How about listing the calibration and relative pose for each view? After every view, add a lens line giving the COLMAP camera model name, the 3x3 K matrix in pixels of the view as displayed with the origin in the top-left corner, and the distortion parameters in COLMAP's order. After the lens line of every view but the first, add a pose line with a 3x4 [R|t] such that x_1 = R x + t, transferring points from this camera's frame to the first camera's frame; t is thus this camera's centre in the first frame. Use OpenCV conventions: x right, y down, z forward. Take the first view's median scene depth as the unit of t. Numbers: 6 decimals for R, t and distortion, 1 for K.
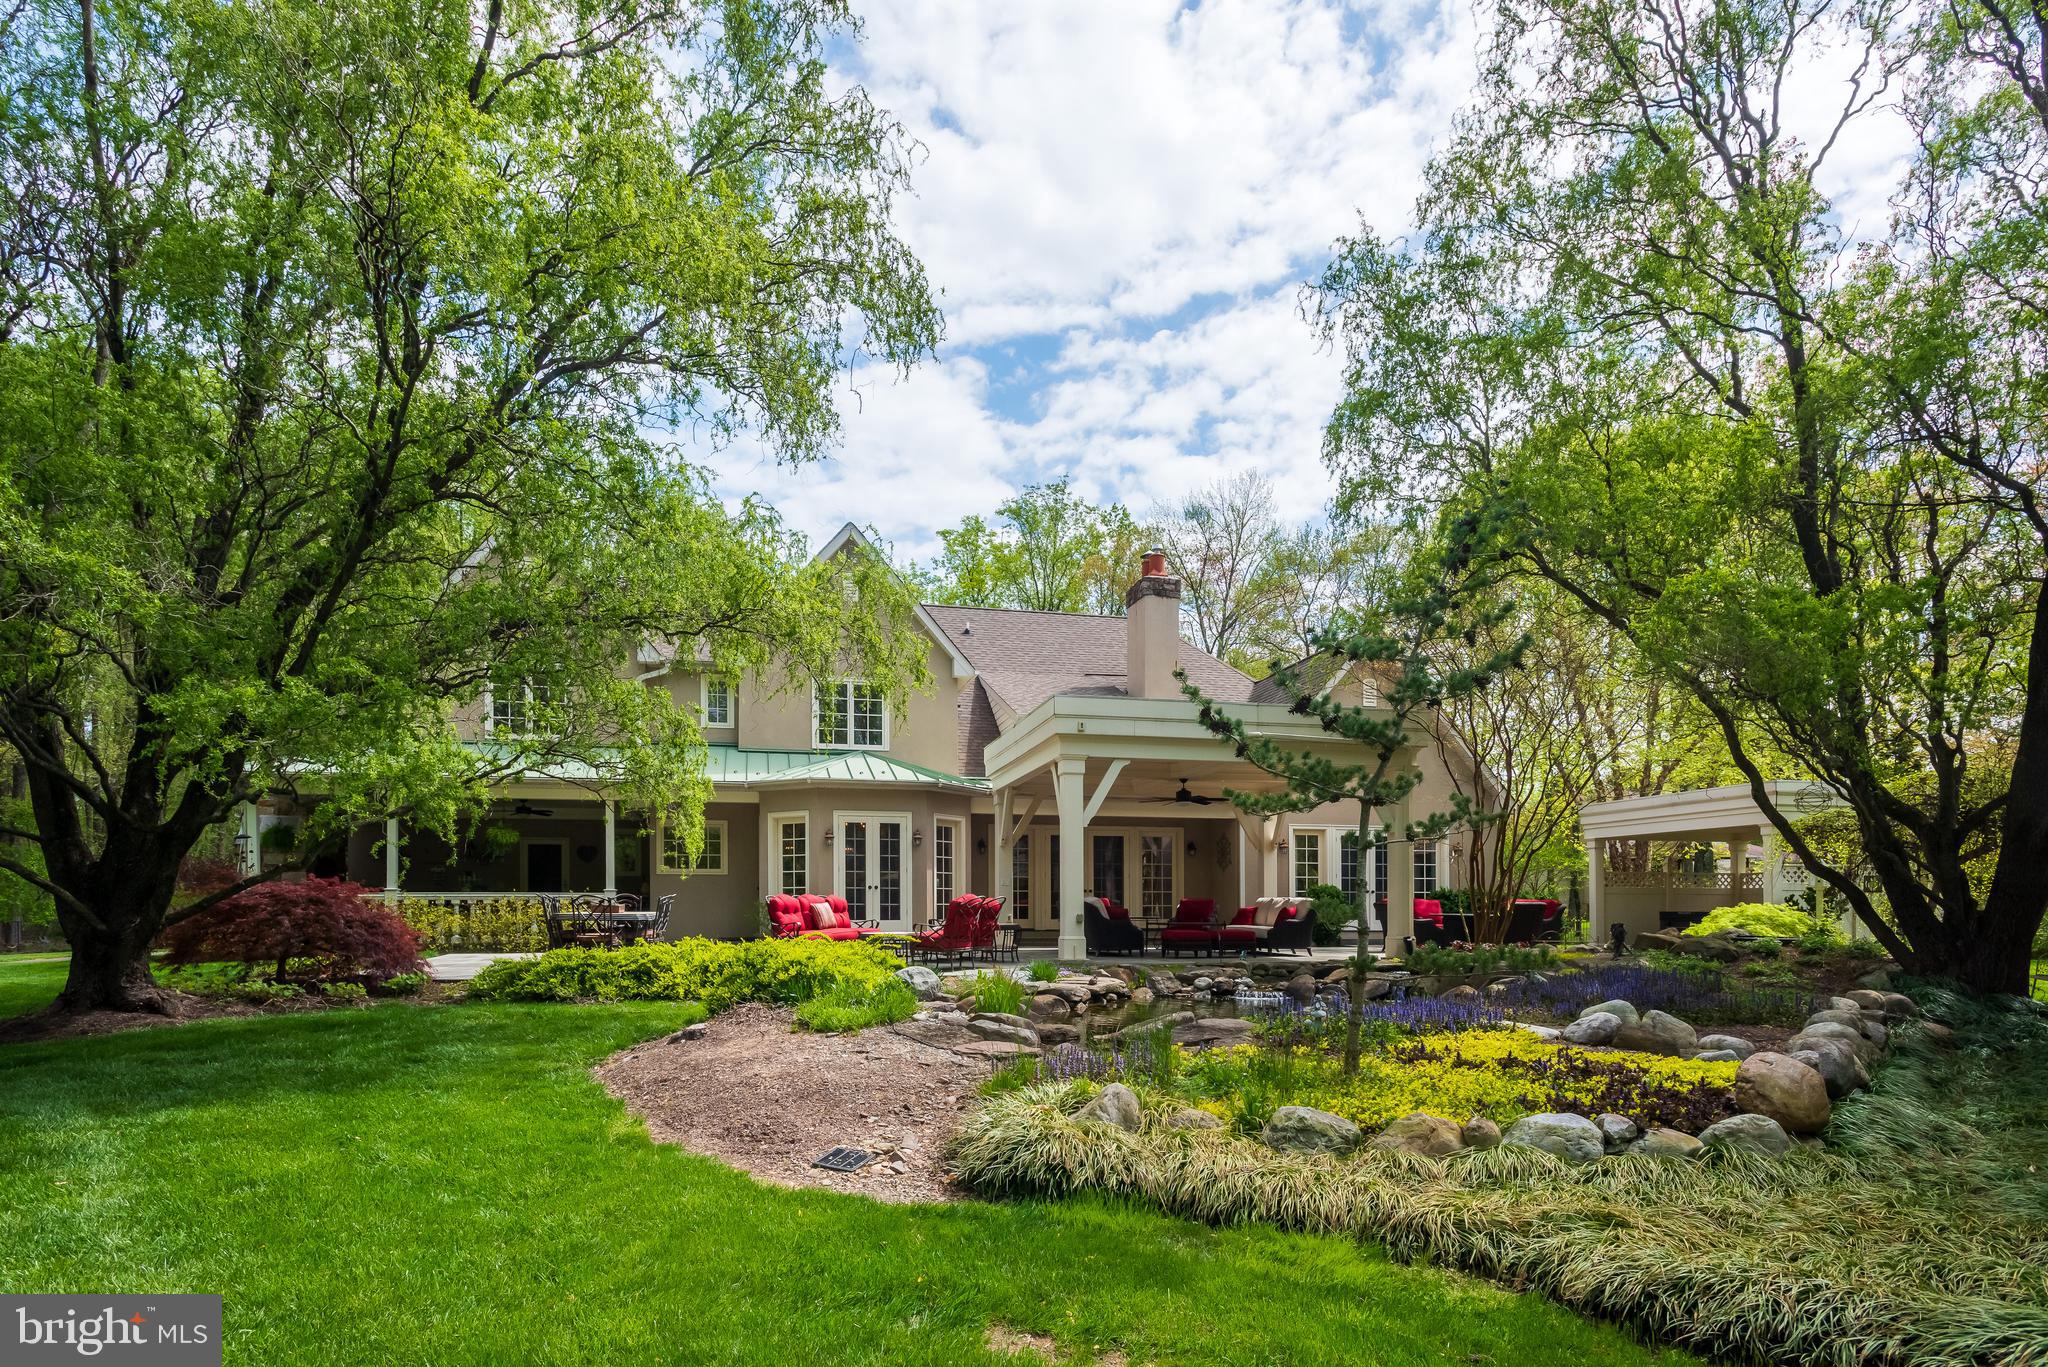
lens RADIAL K [[1322.8, 0, 1022.7], [0, 1322.8, 687.0], [0, 0, 1]] dist [-0.001291, -0.001146]
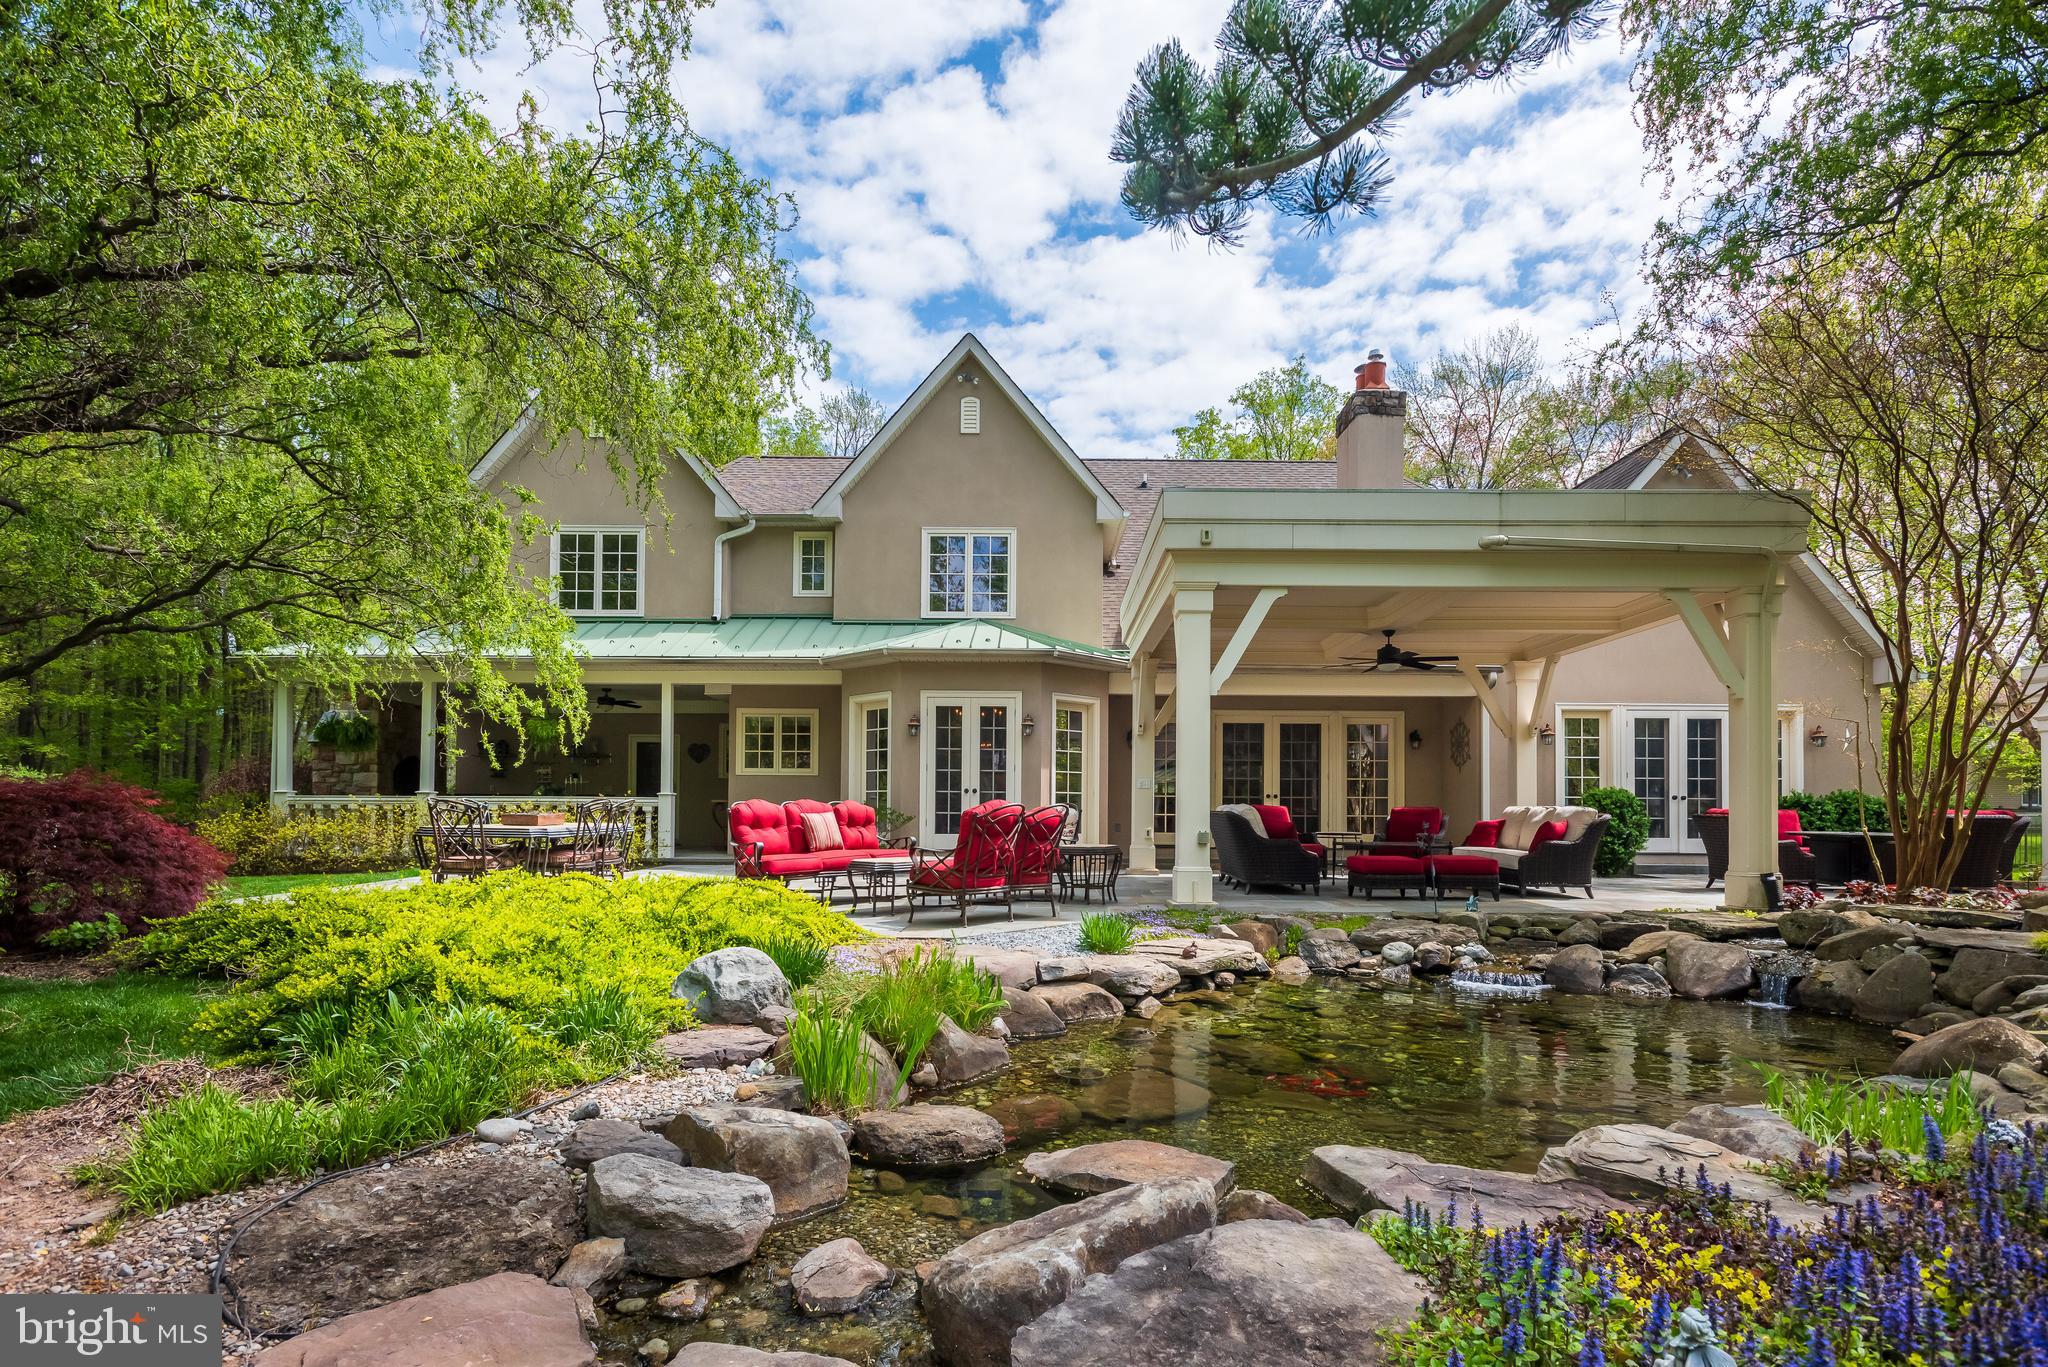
lens RADIAL K [[1322.8, 0, 1025.3], [0, 1322.8, 682.2], [0, 0, 1]] dist [-0.001291, -0.001146]
pose [[0.982929, -0.014255, -0.183433, 0.055838], [0.026198, 0.997679, 0.062854, 0.043073], [0.182112, -0.066586, 0.981021, 0.271286]]
